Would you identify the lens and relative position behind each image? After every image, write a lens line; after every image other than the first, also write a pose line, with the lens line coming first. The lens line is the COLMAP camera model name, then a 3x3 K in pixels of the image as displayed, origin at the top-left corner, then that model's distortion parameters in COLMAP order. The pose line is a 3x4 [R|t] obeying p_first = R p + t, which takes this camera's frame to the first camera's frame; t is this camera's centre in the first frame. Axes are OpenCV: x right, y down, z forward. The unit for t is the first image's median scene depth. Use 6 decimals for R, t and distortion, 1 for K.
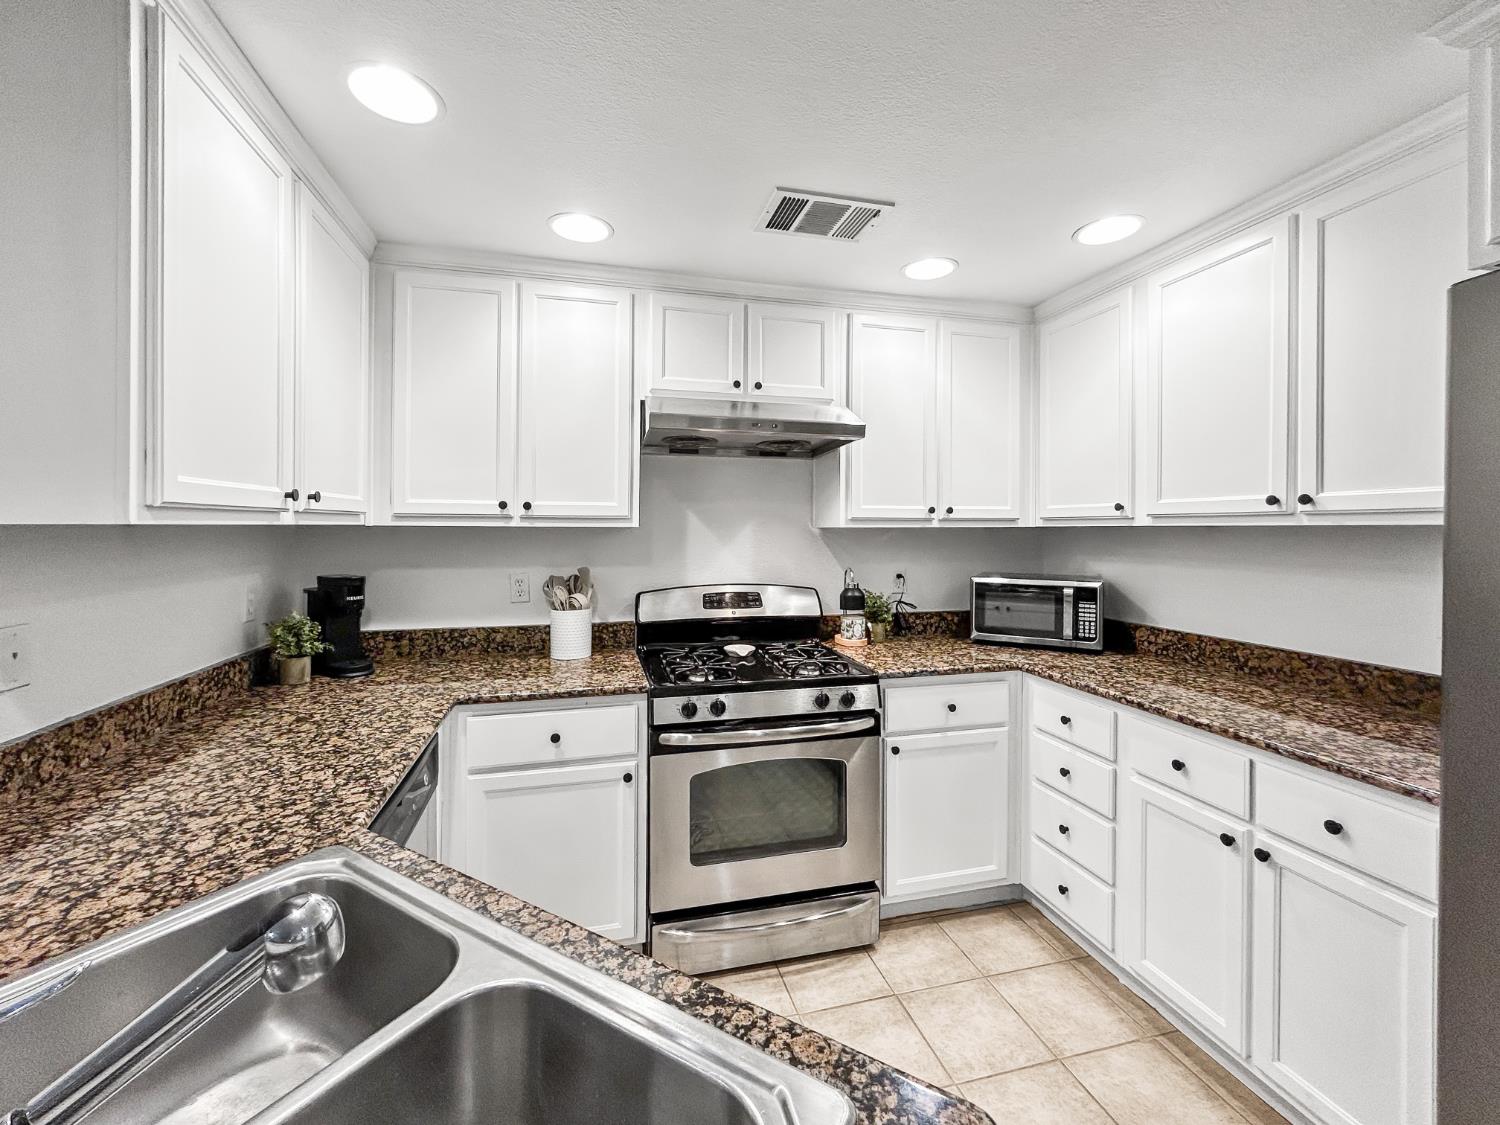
lens RADIAL K [[620.4, 0, 741.2], [0, 620.4, 530.4], [0, 0, 1]] dist [-0.000587, 0.000353]
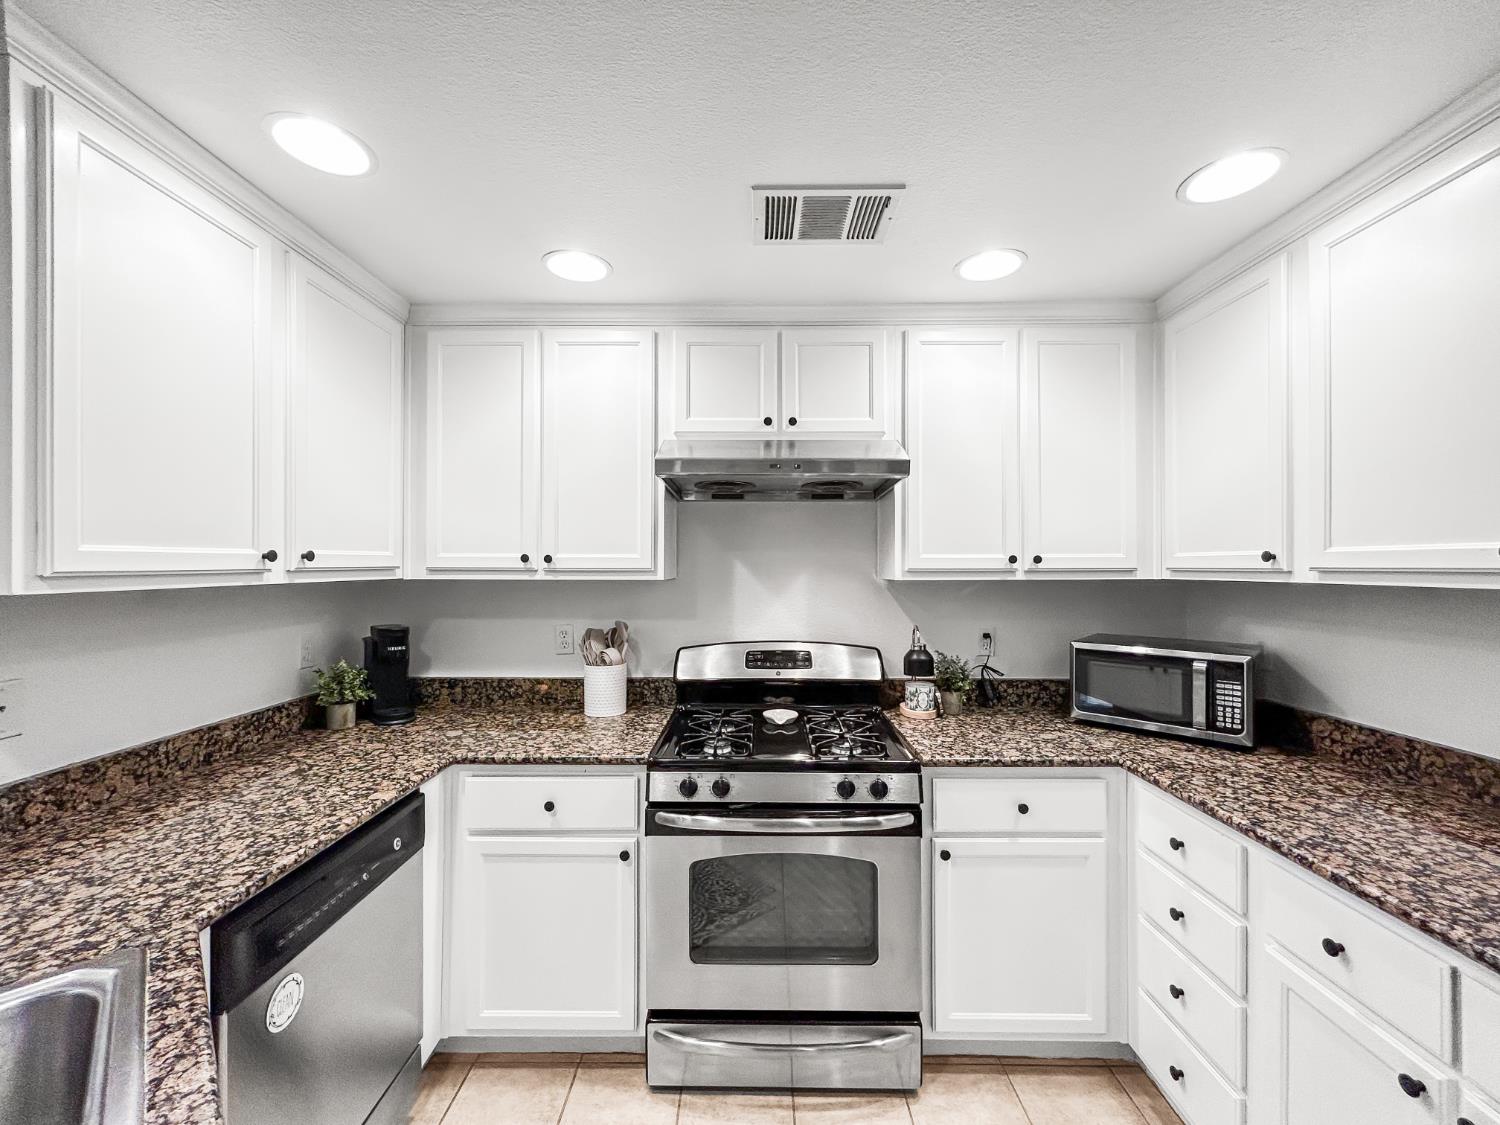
lens RADIAL K [[607.5, 0, 750.0], [0, 607.5, 562.5], [0, 0, 1]] dist [0.001244, -0.000271]
pose [[0.967564, -0.002471, -0.252616, 0.201864], [0.000248, 0.999961, -0.008829, -0.025083], [0.252628, 0.008480, 0.967526, 0.153957]]
